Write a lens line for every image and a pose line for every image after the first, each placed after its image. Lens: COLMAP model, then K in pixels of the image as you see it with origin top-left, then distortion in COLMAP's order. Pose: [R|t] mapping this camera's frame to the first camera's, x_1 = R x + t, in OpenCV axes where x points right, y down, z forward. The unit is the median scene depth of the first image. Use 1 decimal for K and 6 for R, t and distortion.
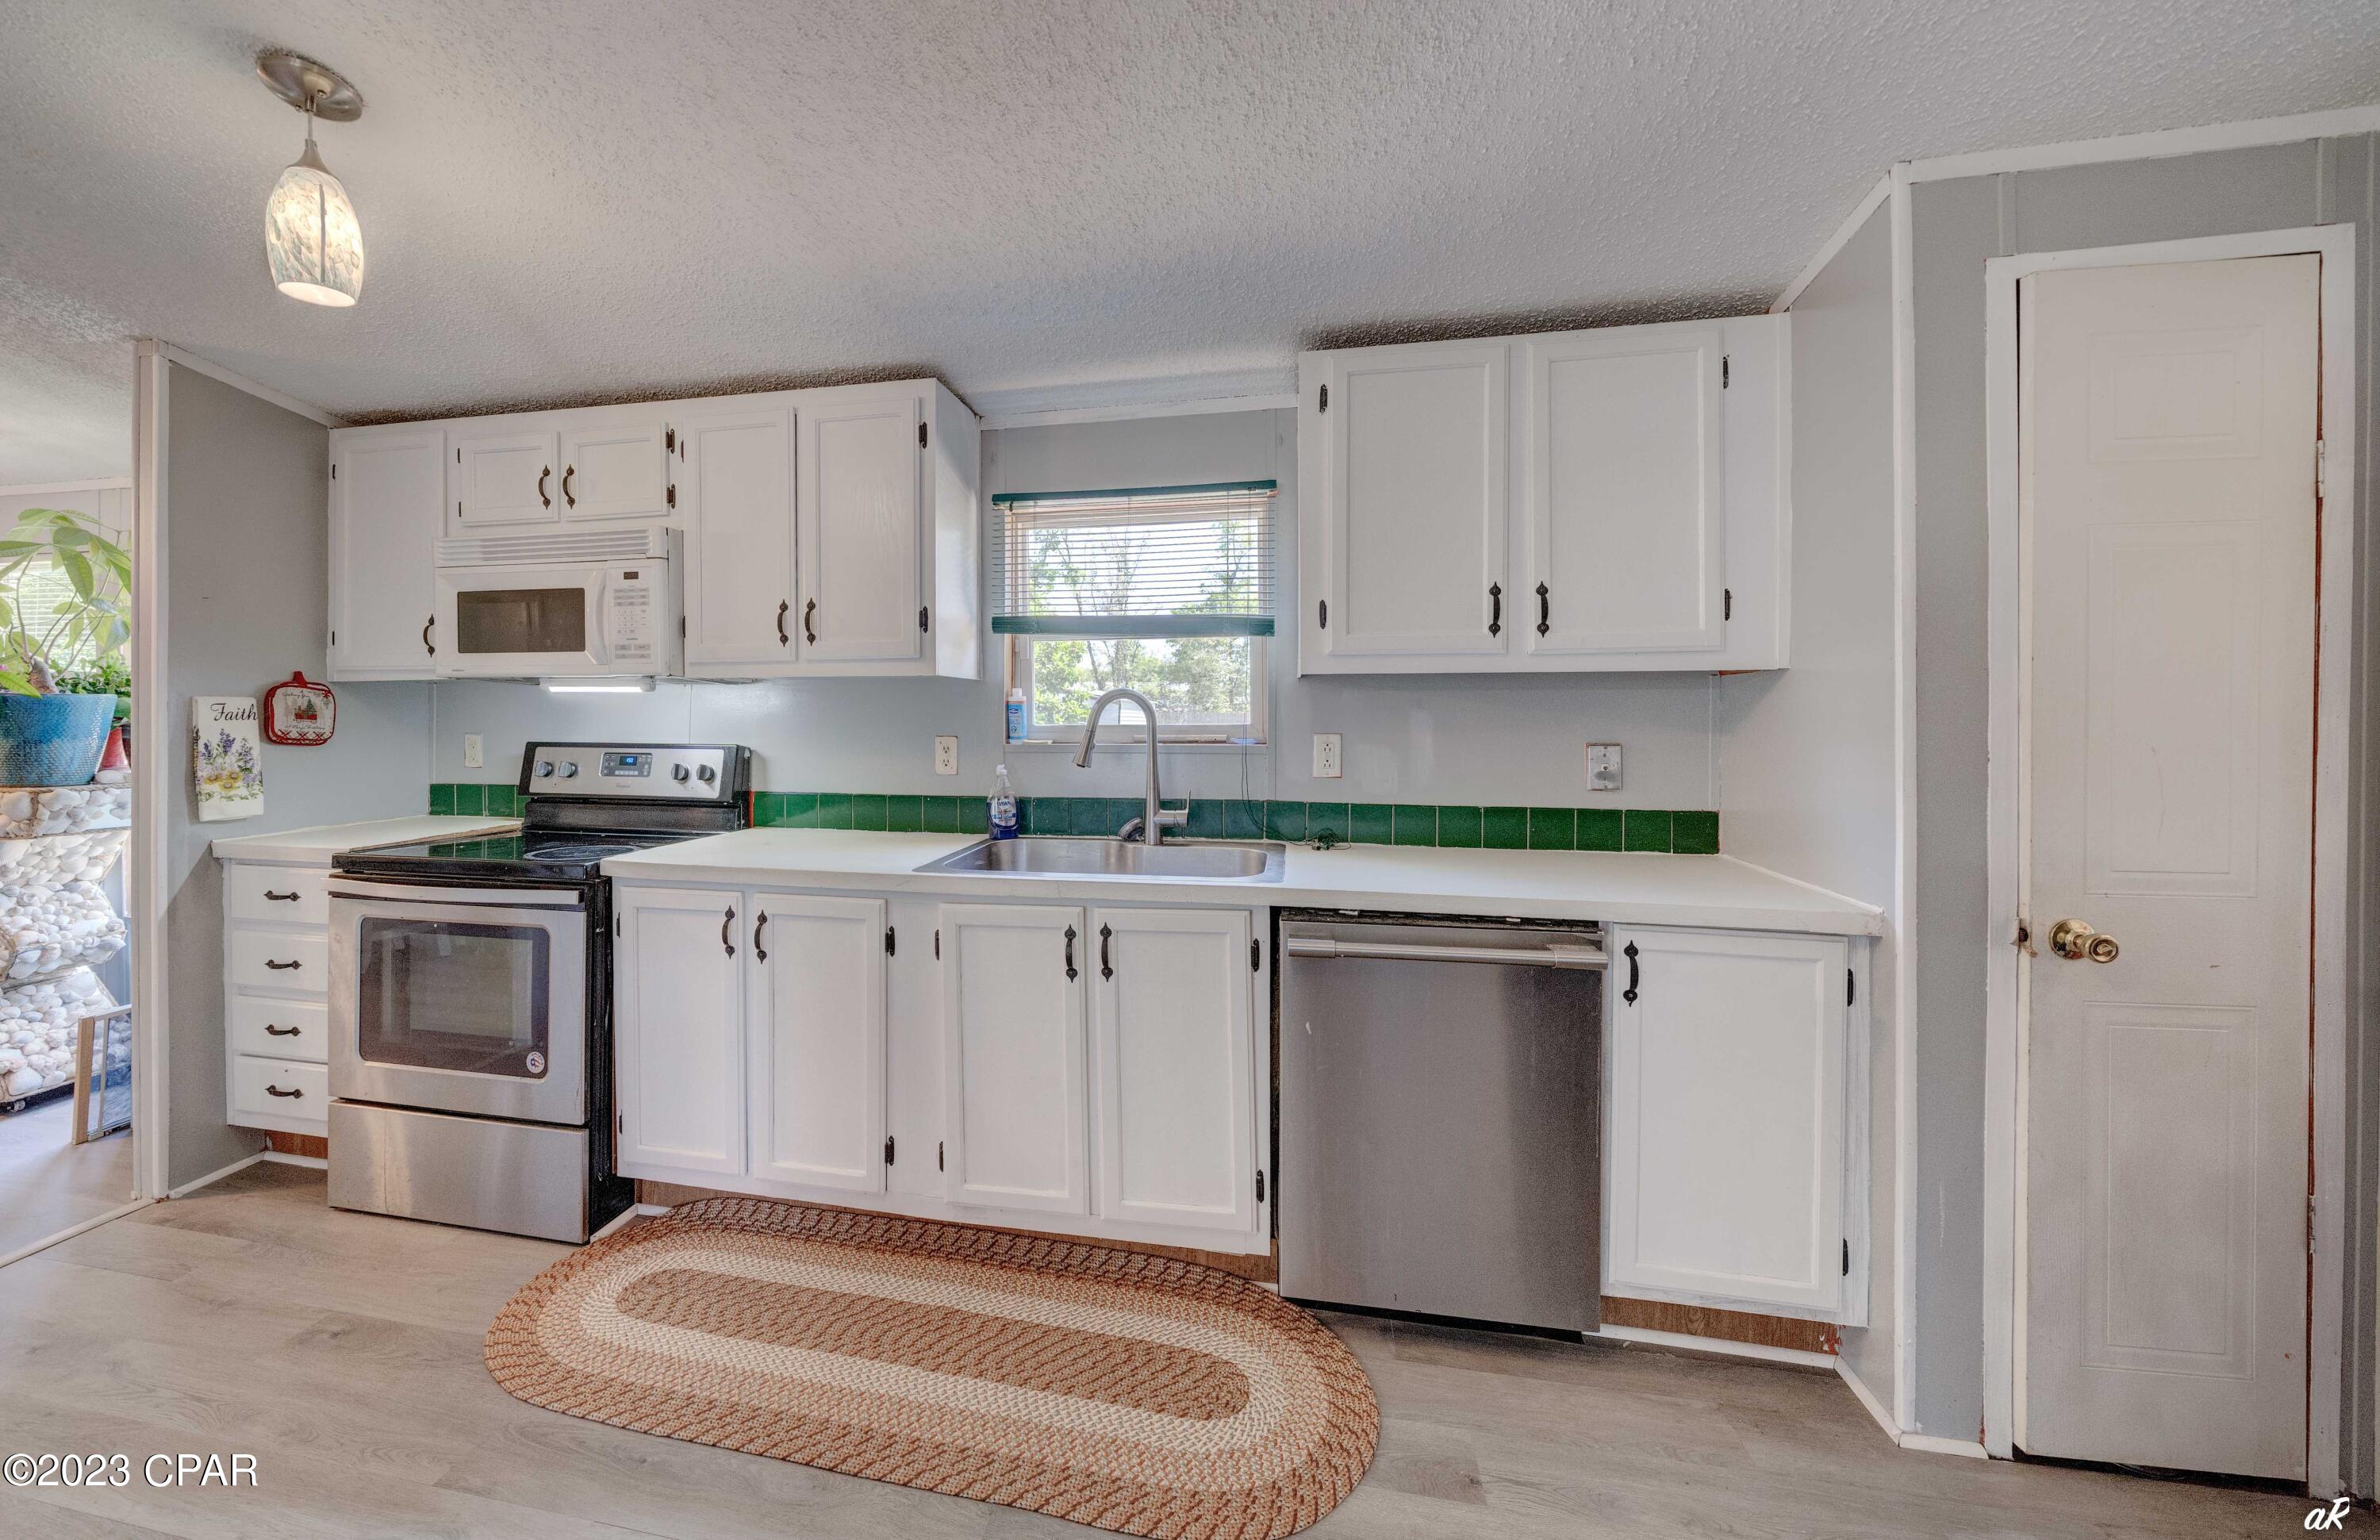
lens RADIAL K [[835.6, 0, 1148.1], [0, 835.6, 715.8], [0, 0, 1]] dist [-0.007629, -0.000349]
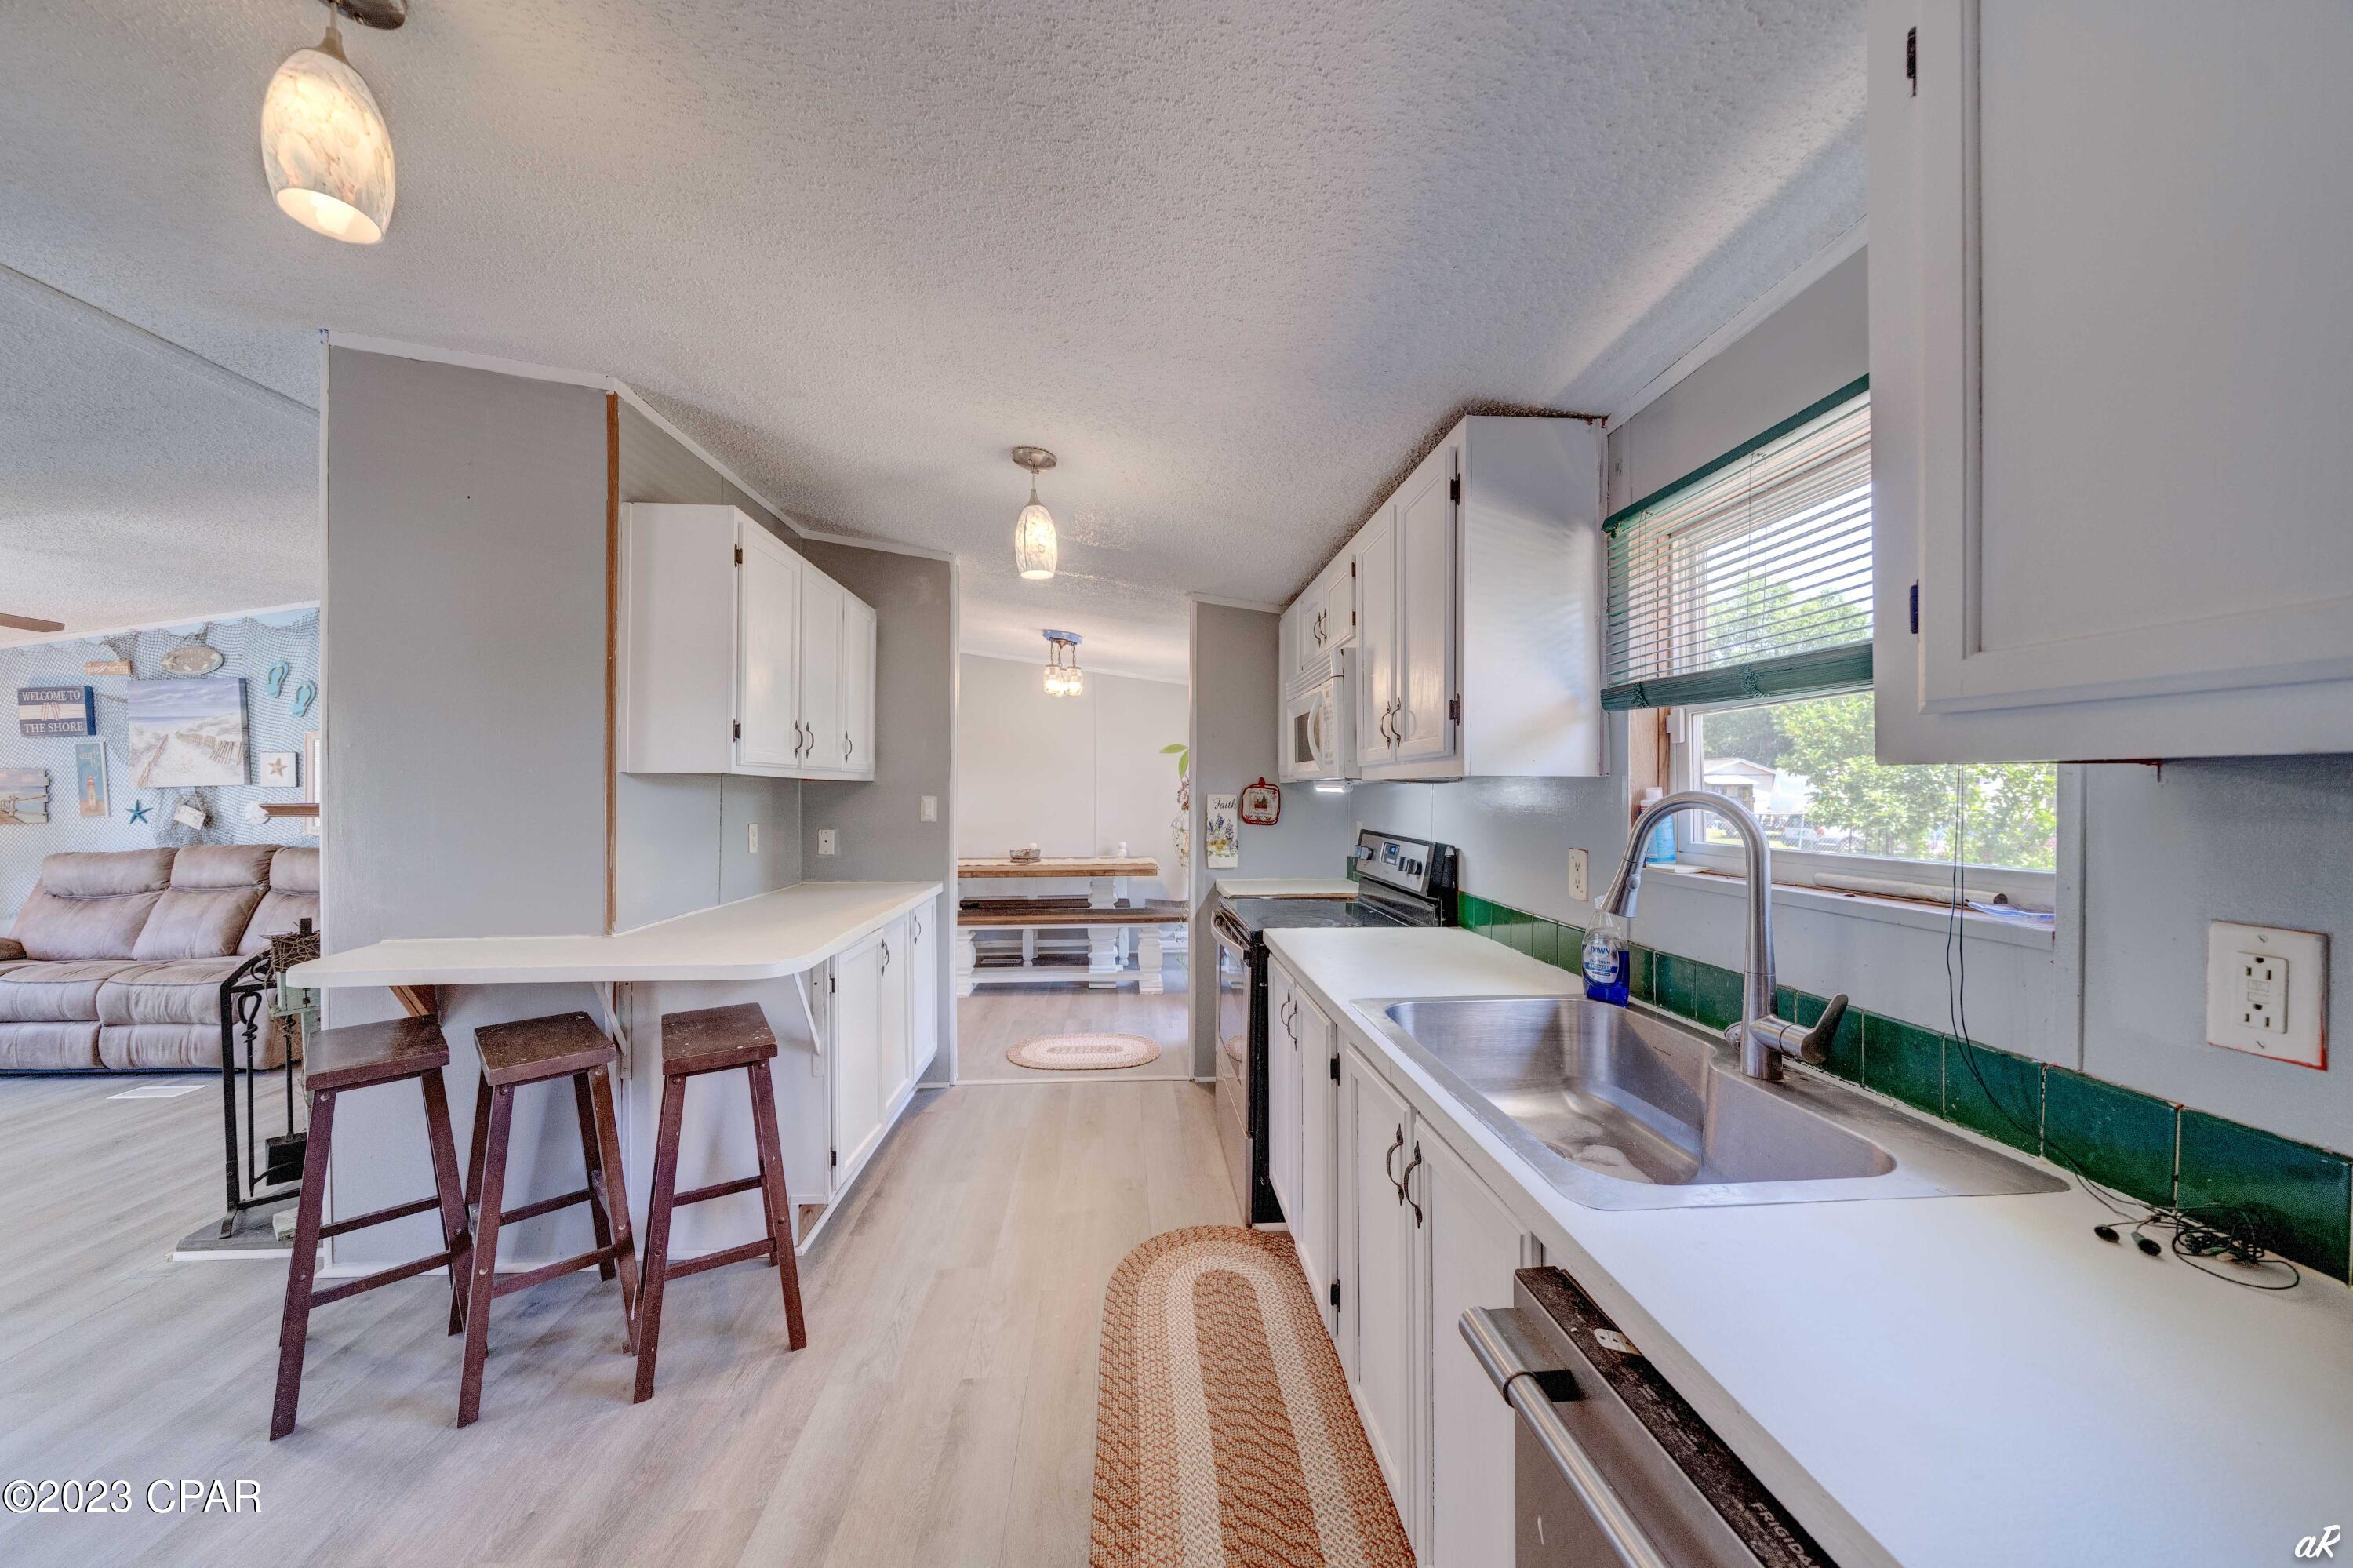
lens RADIAL K [[813.1, 0, 1186.4], [0, 813.1, 786.3], [0, 0, 1]] dist [-0.005190, -0.000505]
pose [[0.239176, -0.001326, -0.970975, 0.451743], [-0.005807, 0.999979, -0.002797, -0.033497], [0.970959, 0.006308, 0.239163, 0.531253]]
